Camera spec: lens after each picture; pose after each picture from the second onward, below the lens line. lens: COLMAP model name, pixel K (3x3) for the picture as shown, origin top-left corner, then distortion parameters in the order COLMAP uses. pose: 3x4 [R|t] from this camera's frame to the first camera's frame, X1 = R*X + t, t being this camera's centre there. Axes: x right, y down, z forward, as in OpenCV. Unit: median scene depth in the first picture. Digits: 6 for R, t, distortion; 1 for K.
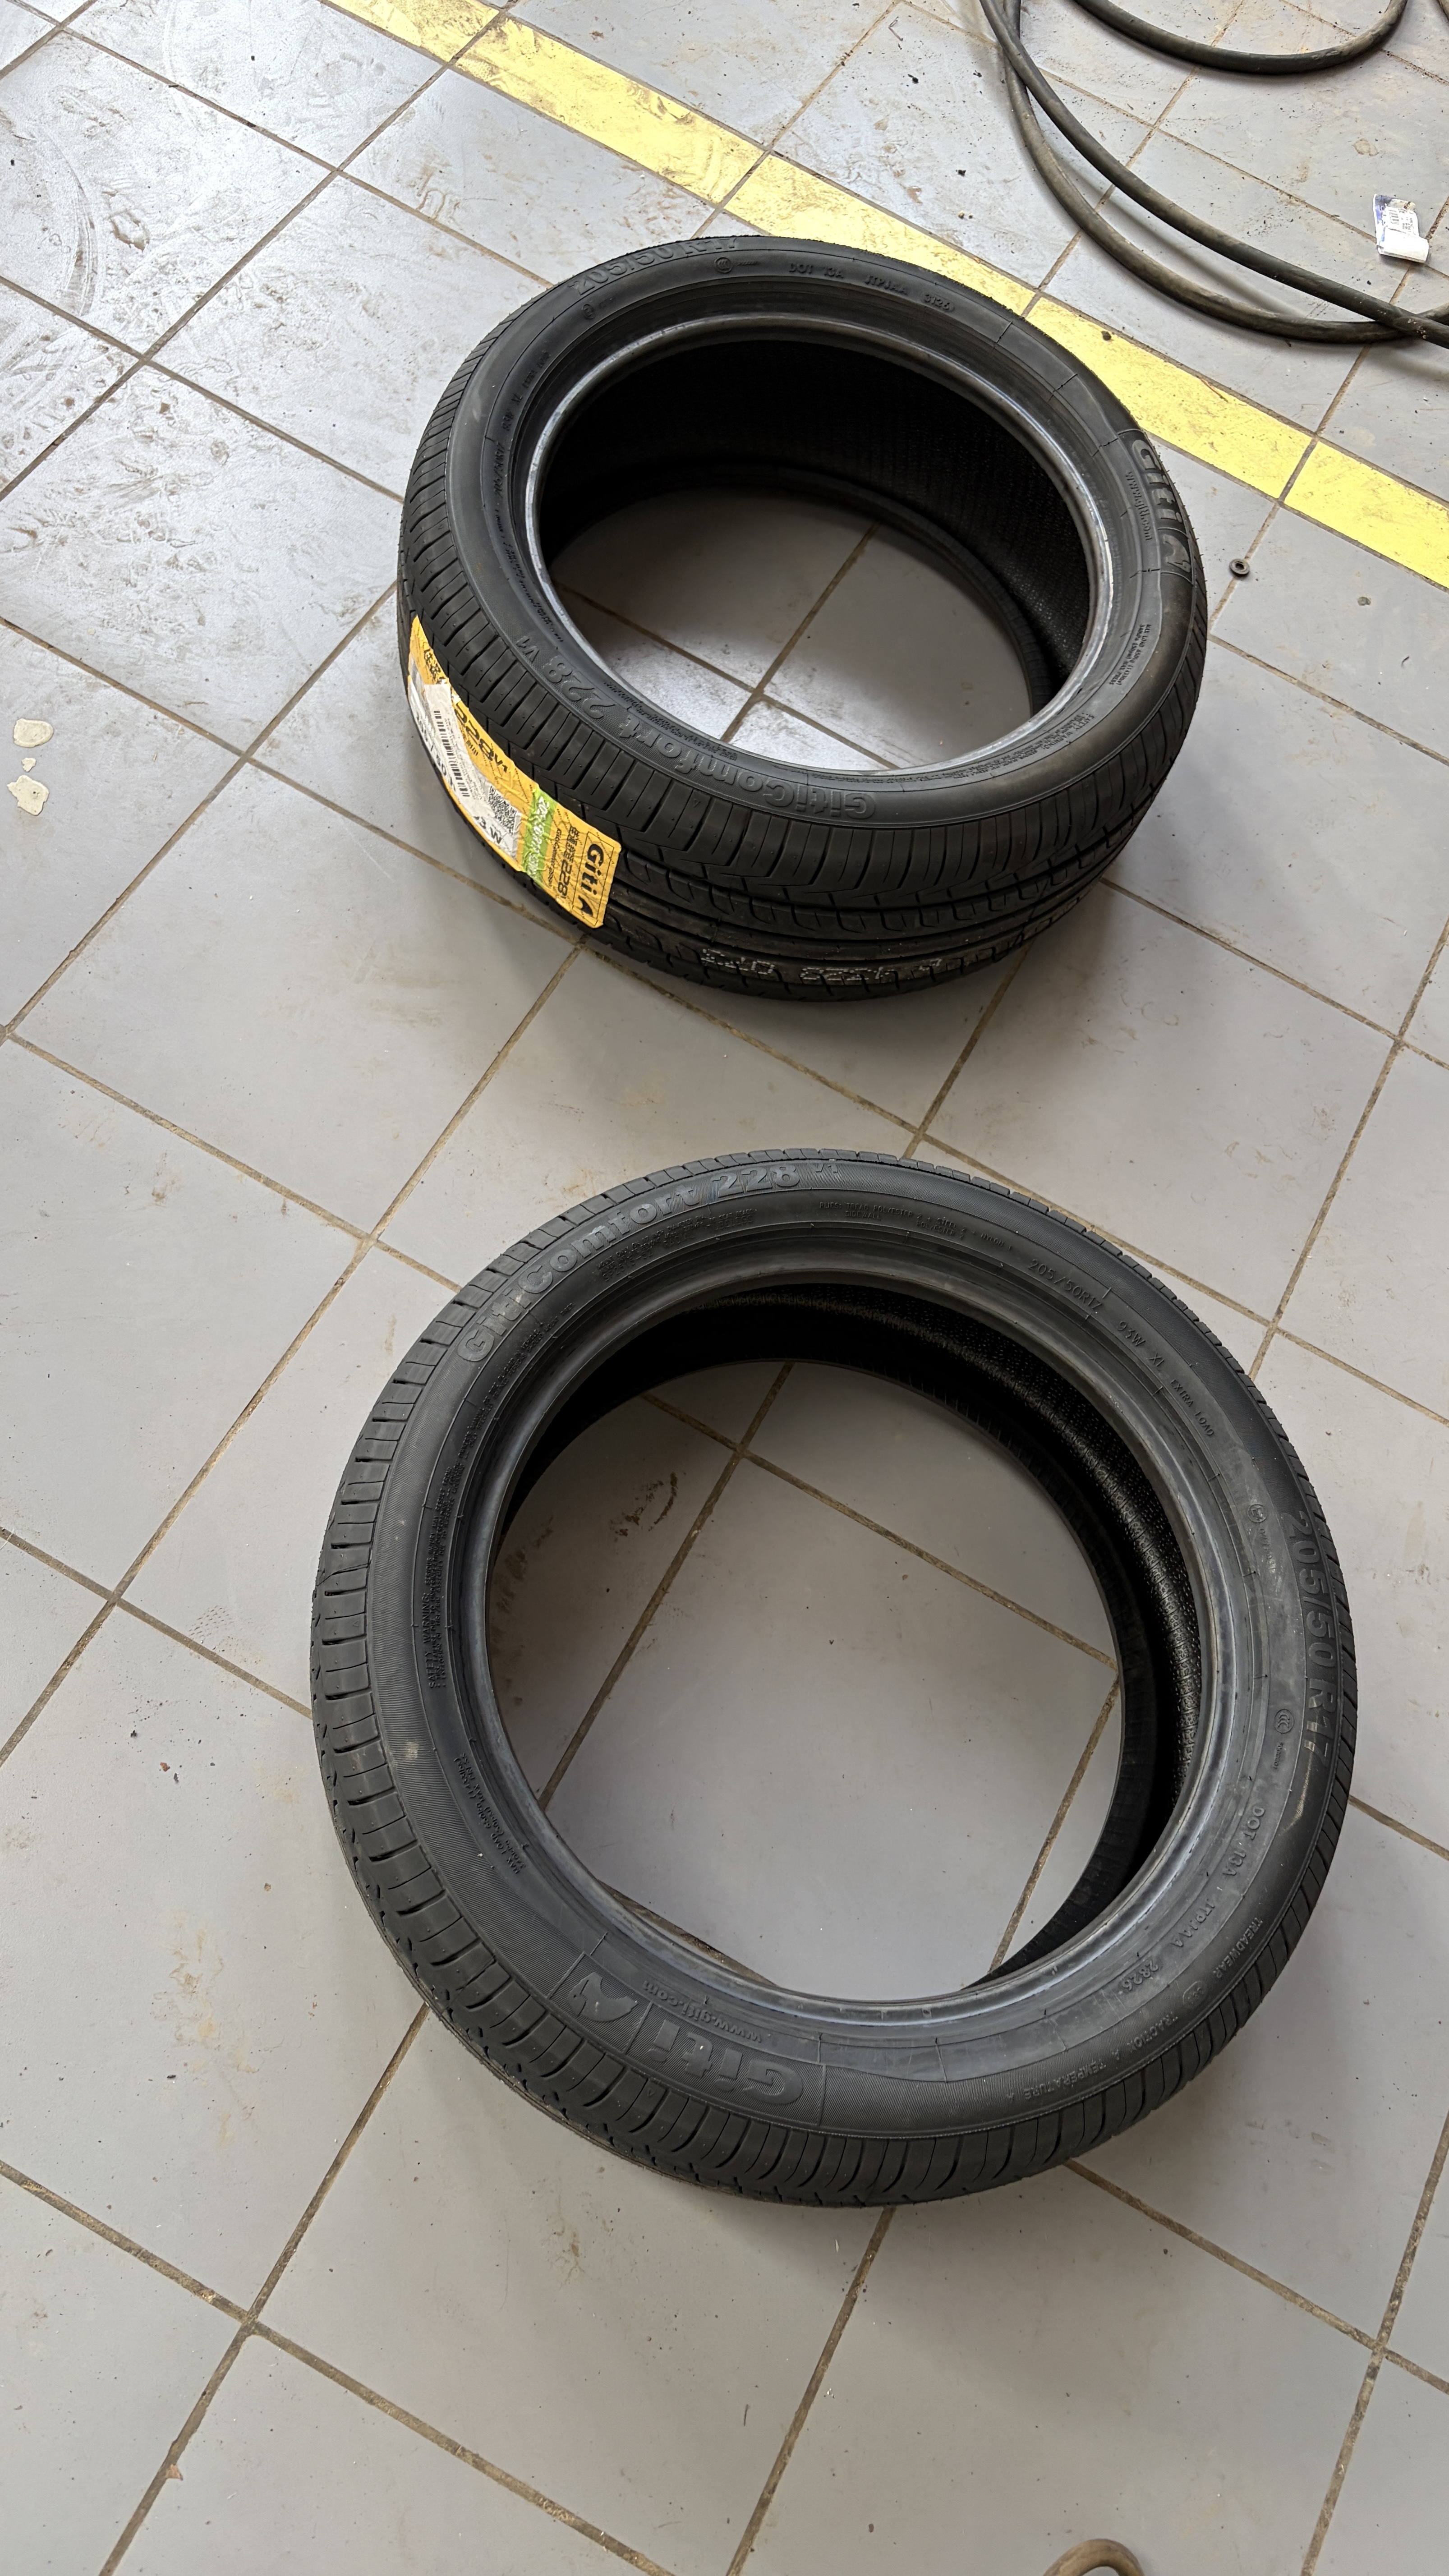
lens RADIAL K [[2000.7, 0, 716.9], [0, 2000.7, 1294.5], [0, 0, 1]] dist [0.001424, 0.001367]
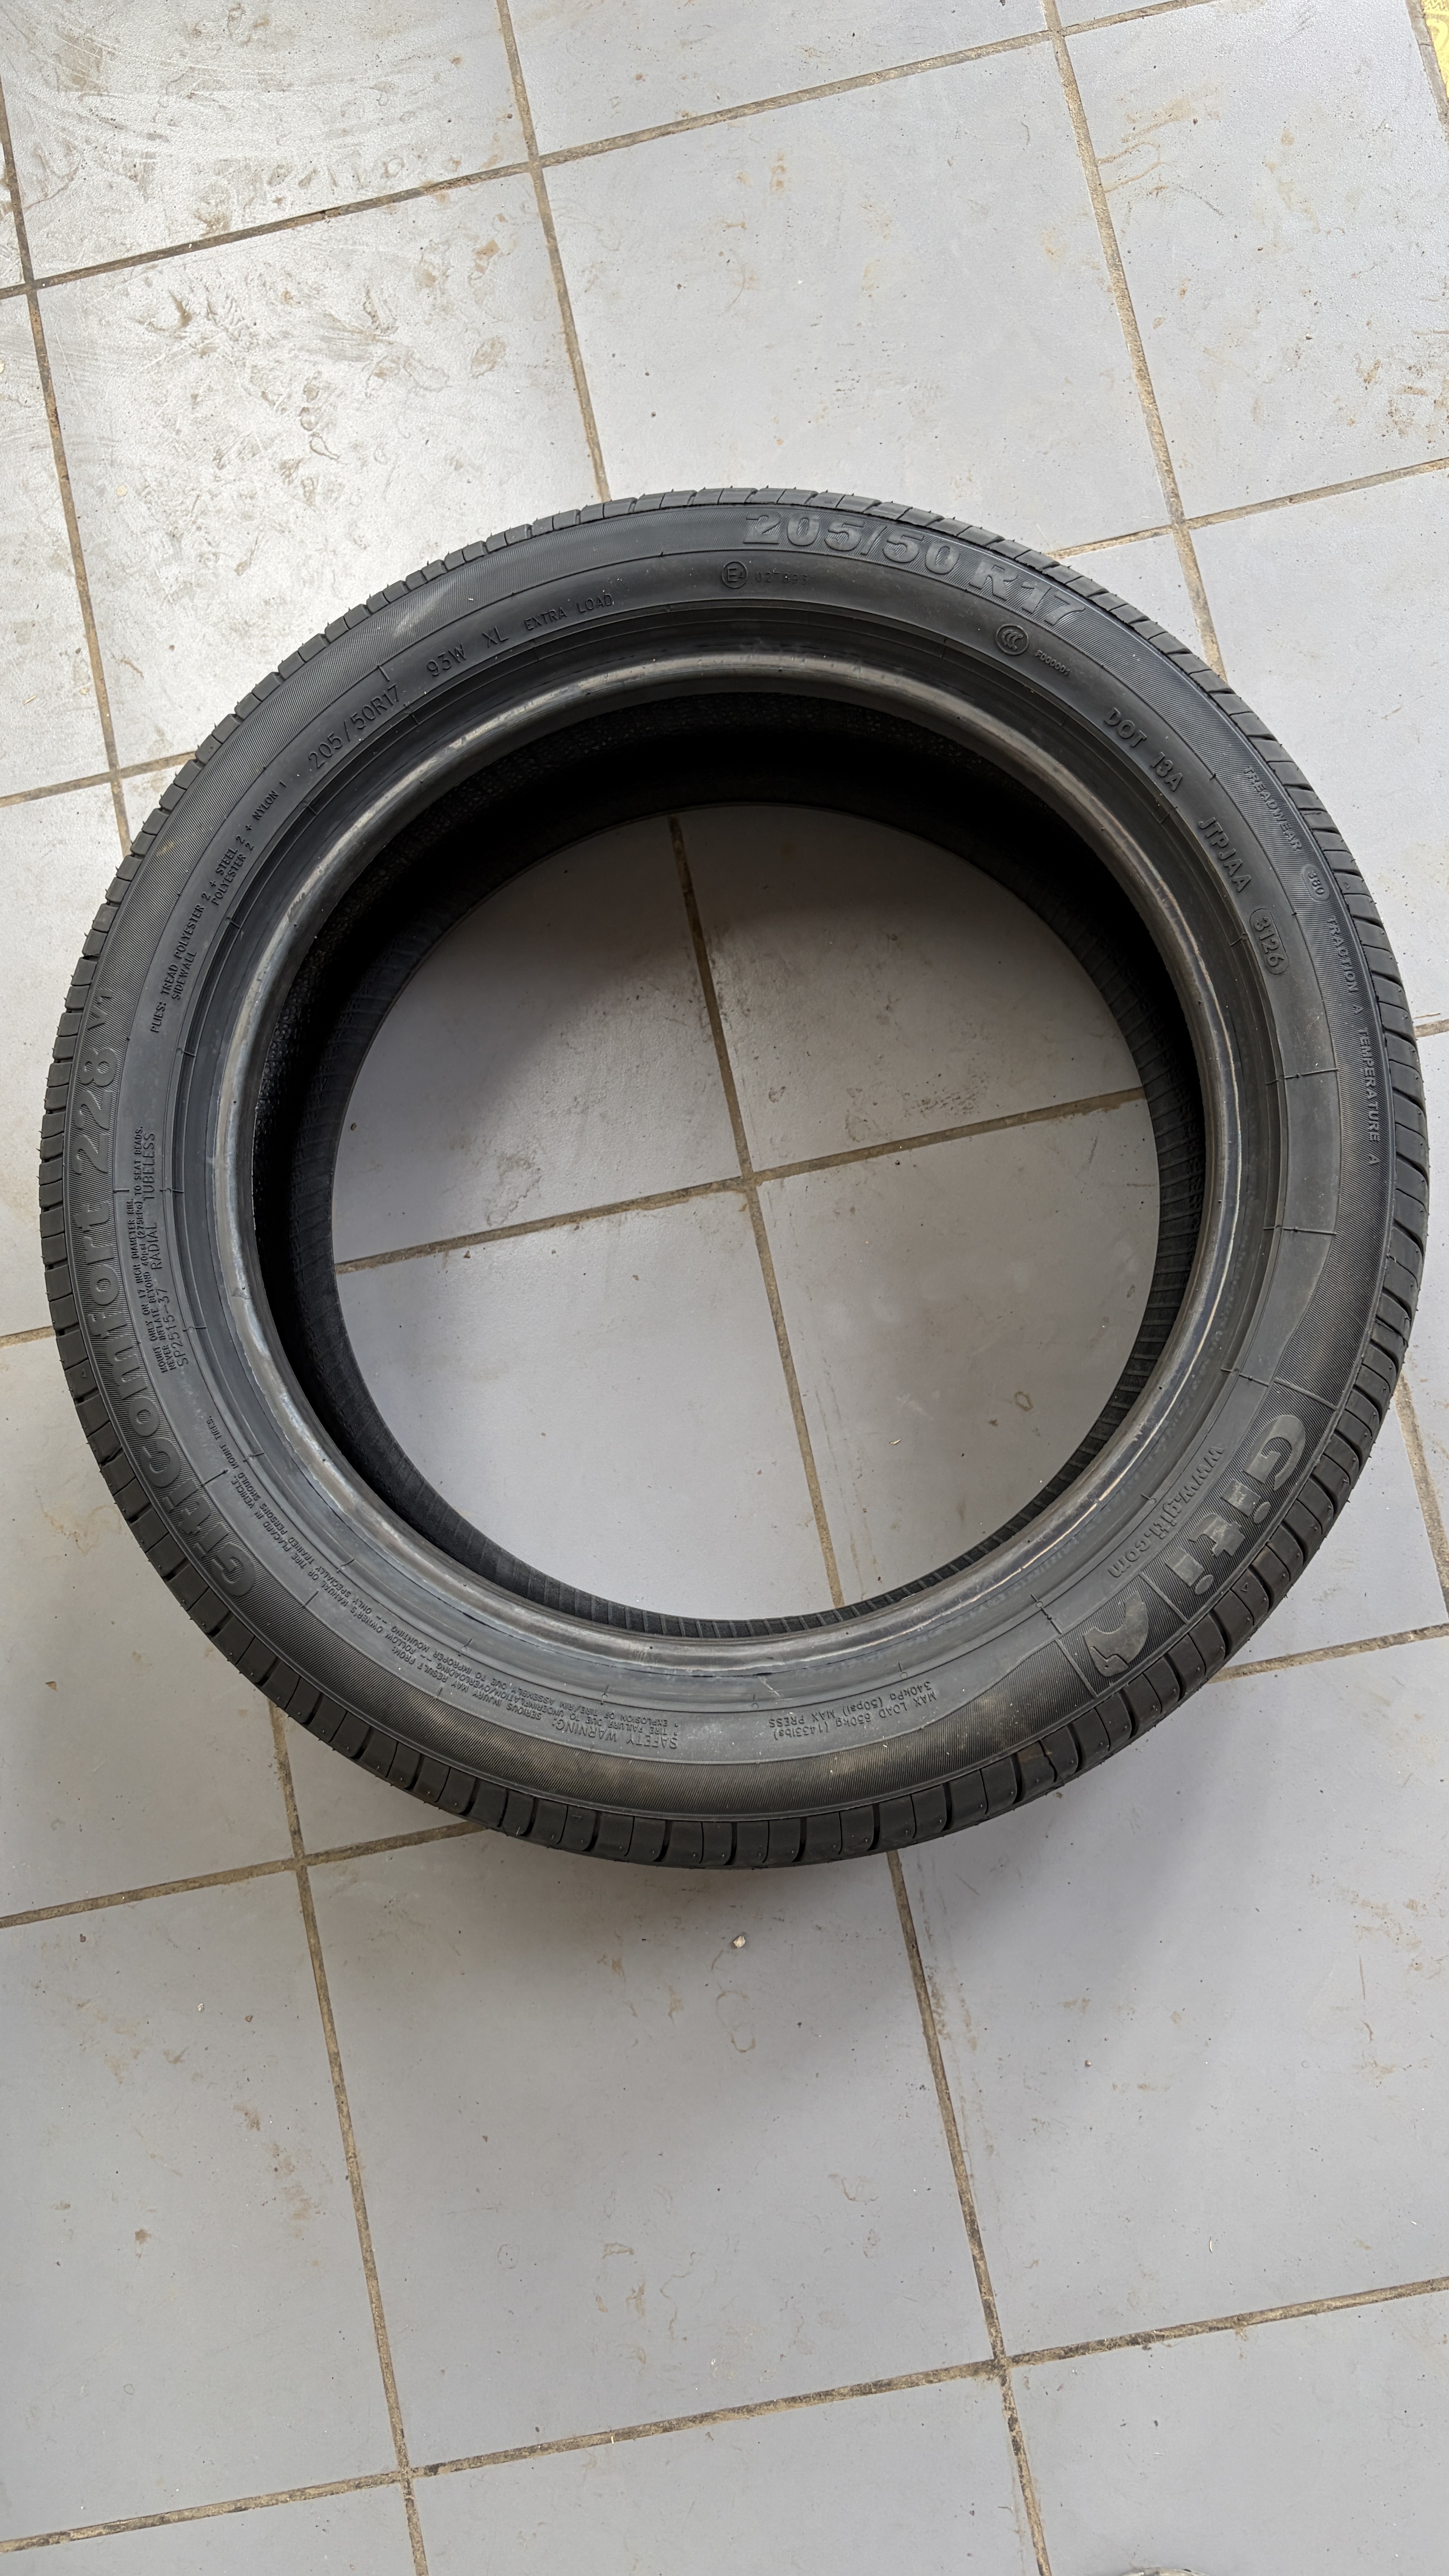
lens RADIAL K [[2000.7, 0, 727.6], [0, 2000.7, 1288.5], [0, 0, 1]] dist [0.001424, 0.001367]
pose [[0.615848, 0.726034, -0.305950, 0.244388], [-0.621240, 0.686323, 0.378182, -0.533424], [0.484553, -0.042835, 0.873712, 0.458944]]
